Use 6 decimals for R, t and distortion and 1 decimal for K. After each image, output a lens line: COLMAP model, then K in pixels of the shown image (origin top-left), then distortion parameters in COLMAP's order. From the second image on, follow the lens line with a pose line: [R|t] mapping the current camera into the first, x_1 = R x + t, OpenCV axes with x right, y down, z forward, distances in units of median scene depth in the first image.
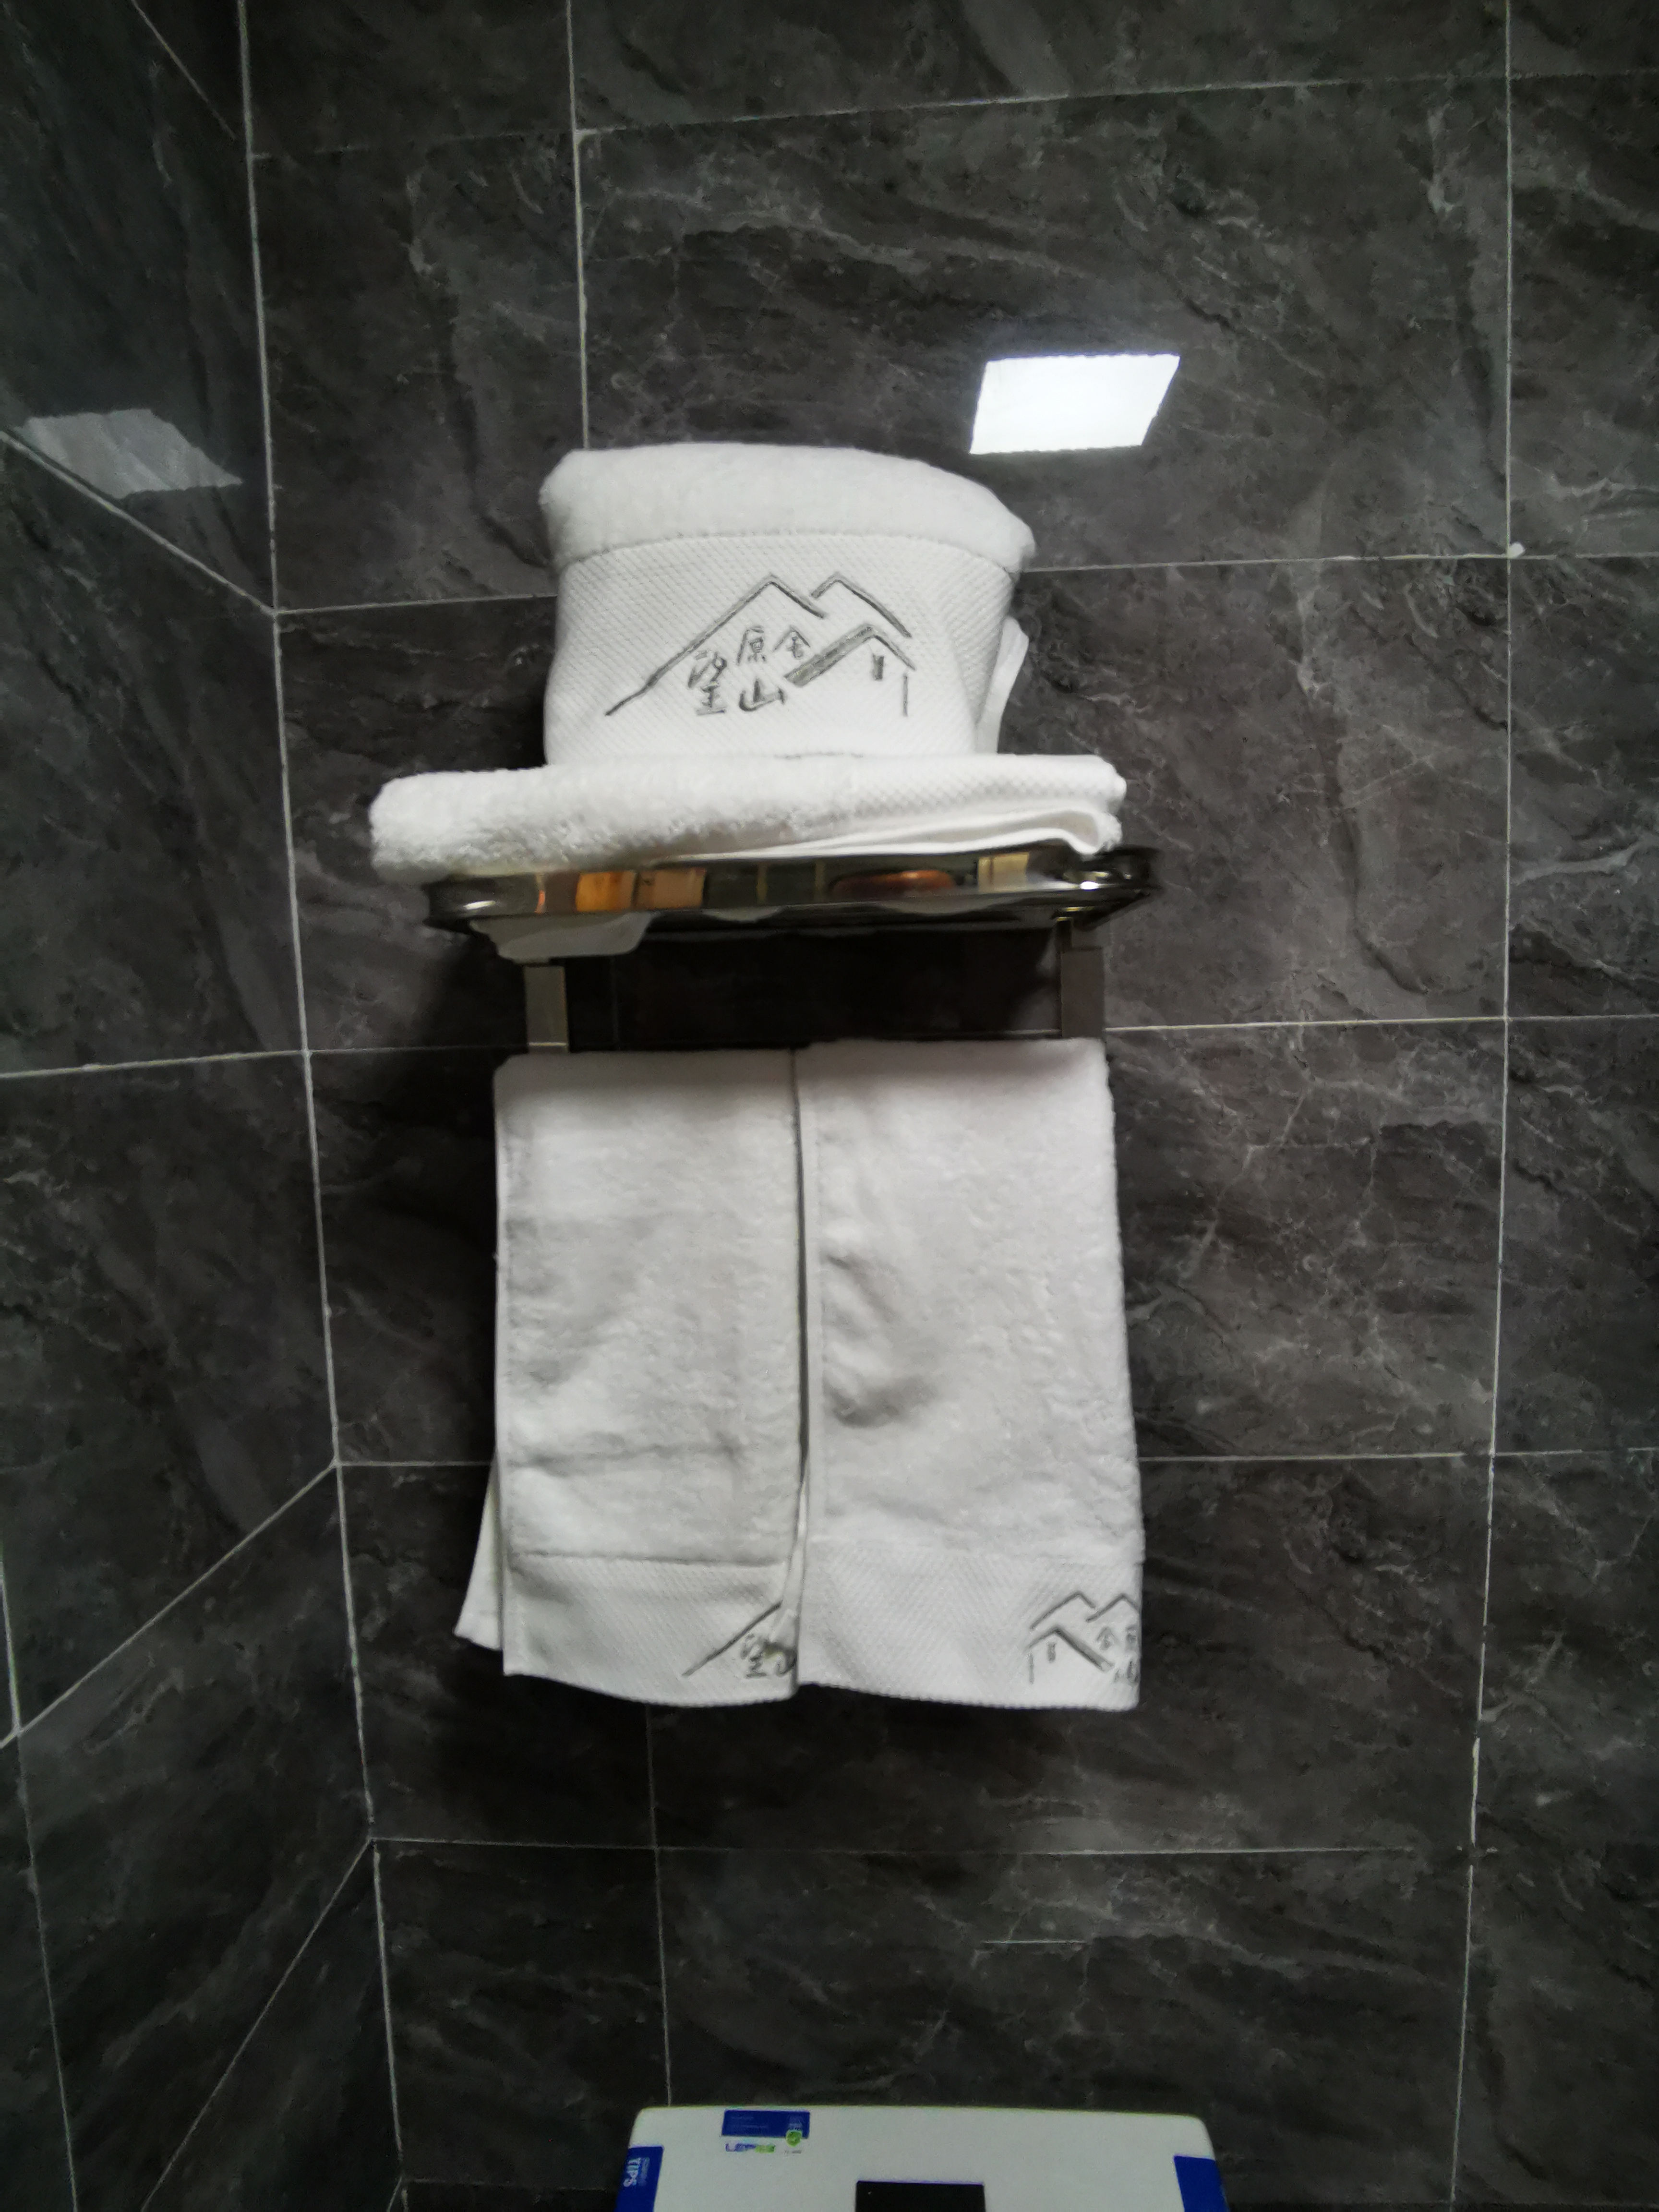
lens RADIAL K [[1135.0, 0, 829.5], [0, 1135.0, 1106.0], [0, 0, 1]] dist [-0.023787, 0.002757]
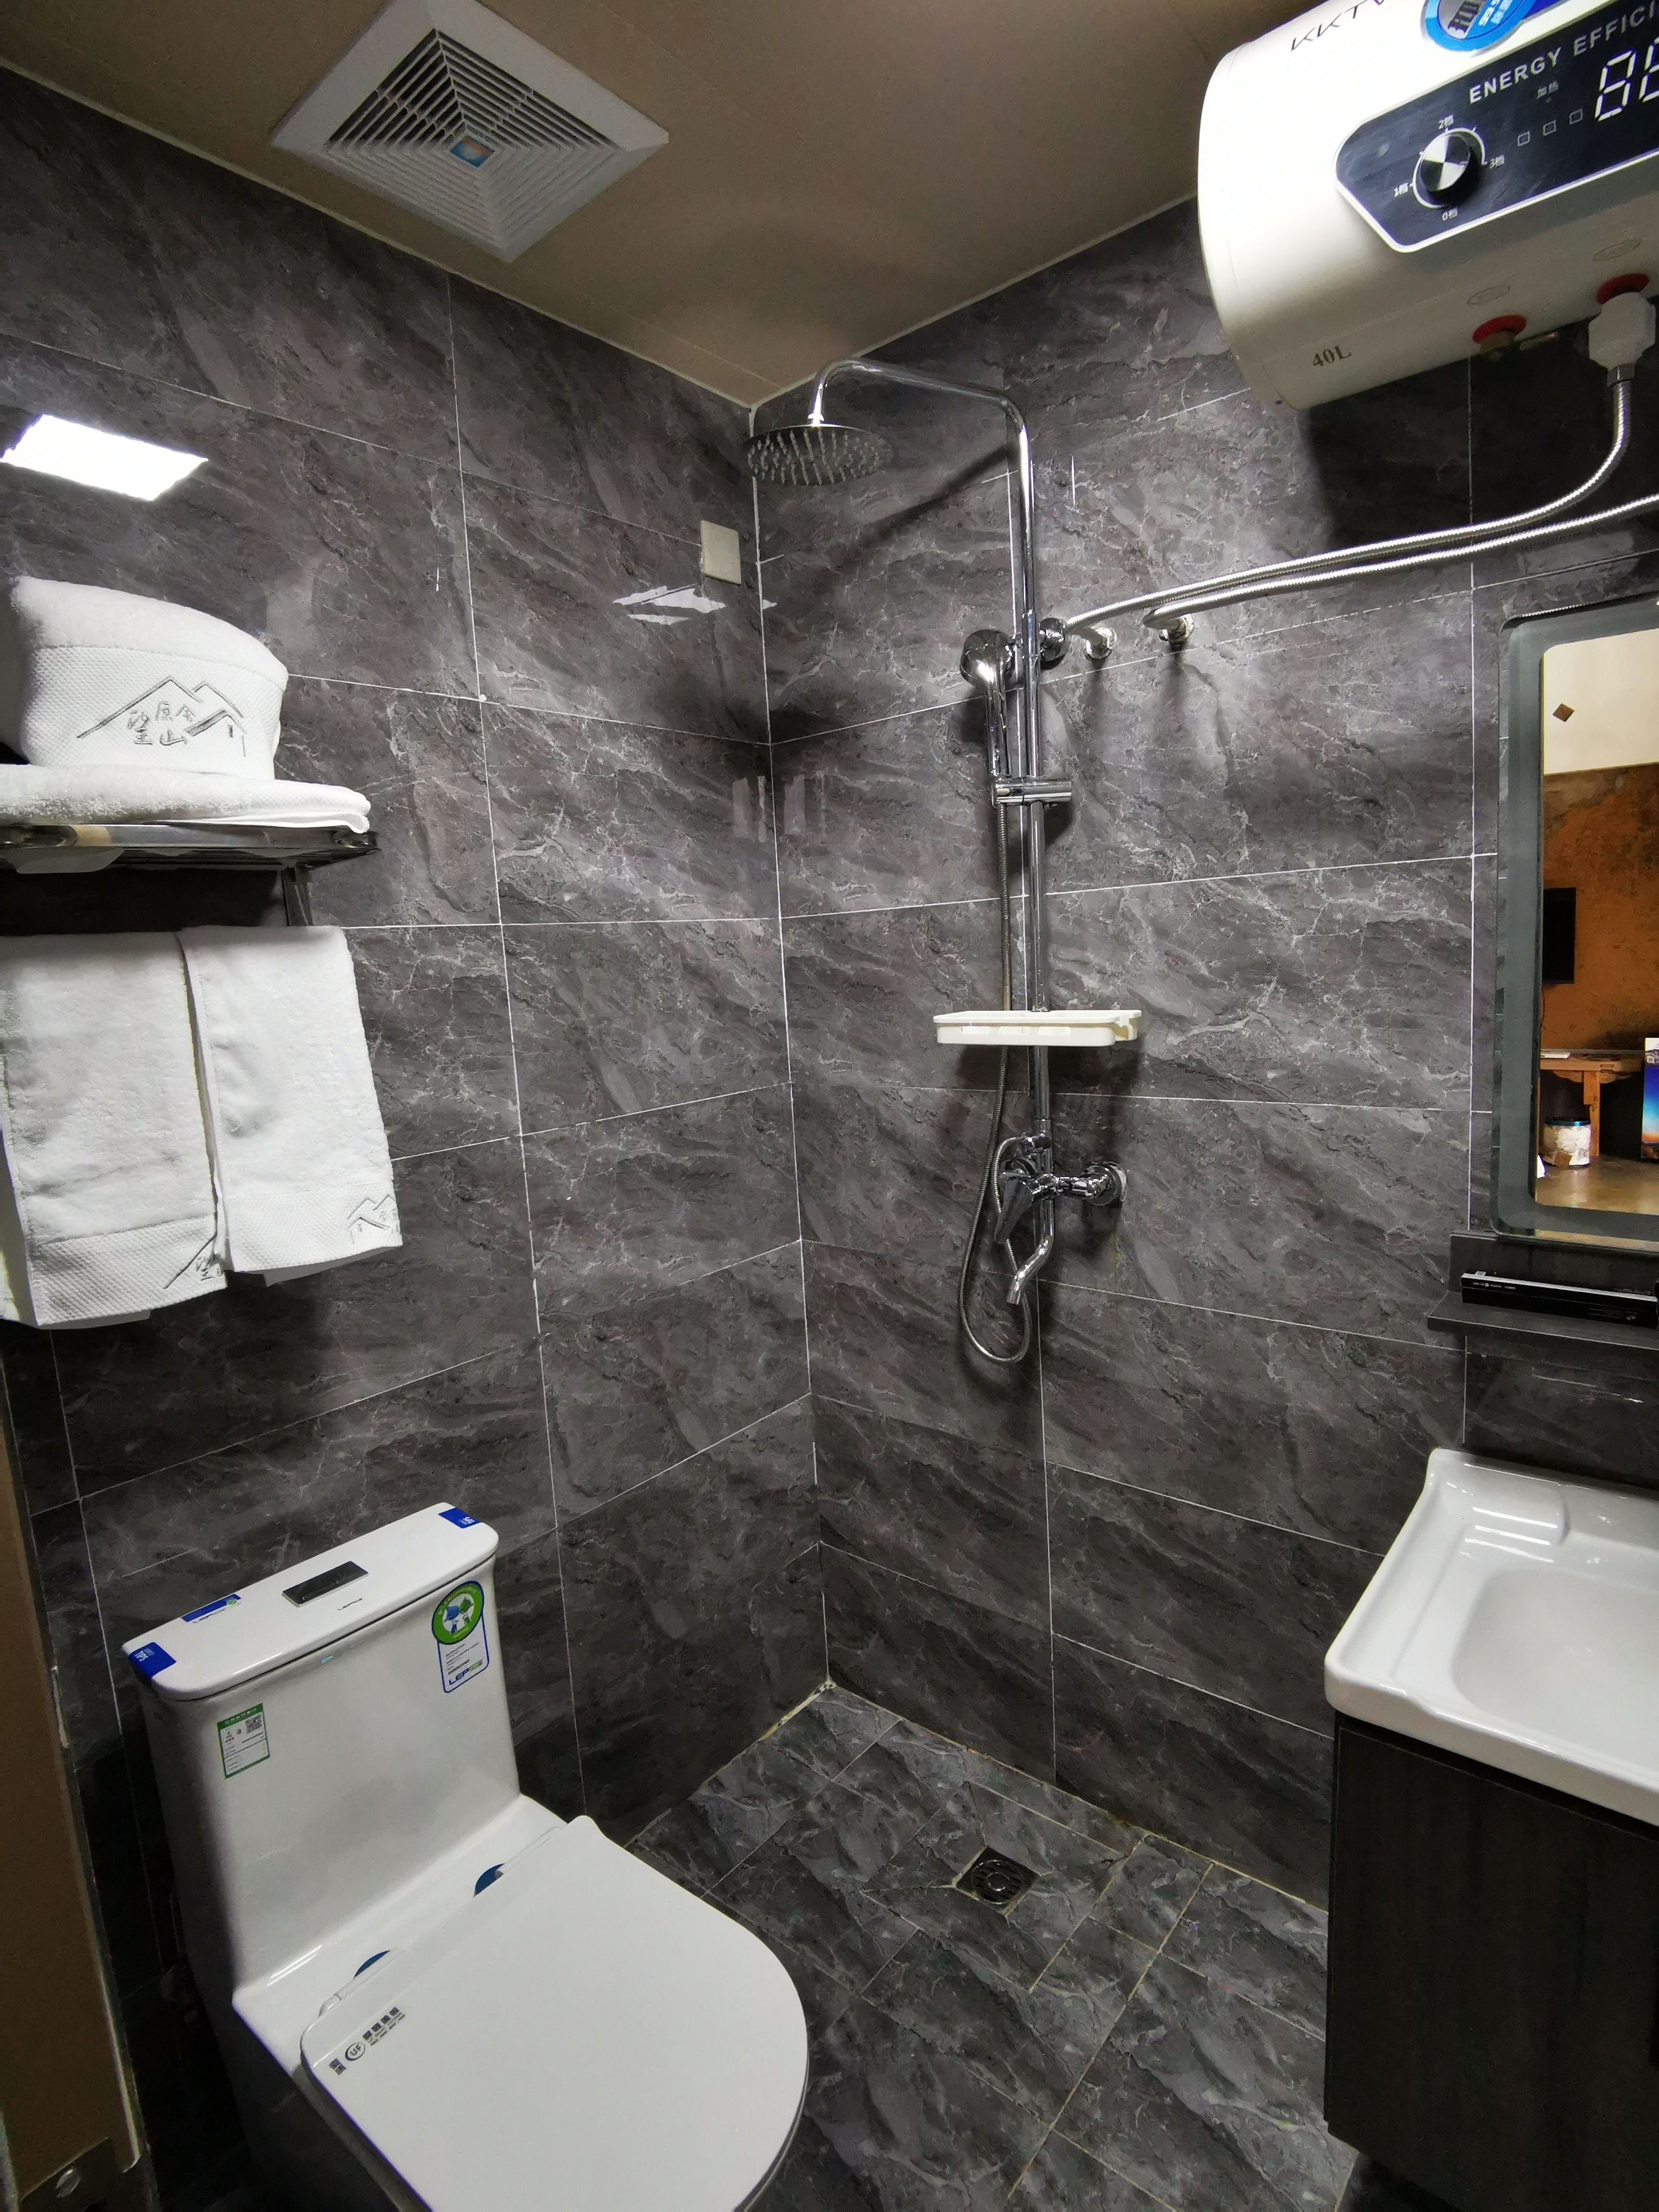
lens RADIAL K [[1089.6, 0, 869.1], [0, 1089.6, 1103.6], [0, 0, 1]] dist [-0.081752, -0.000191]
pose [[0.587527, -0.115278, 0.800952, -0.631979], [0.101008, 0.992507, 0.068755, 0.183572], [-0.802876, 0.040508, 0.594768, -0.715965]]
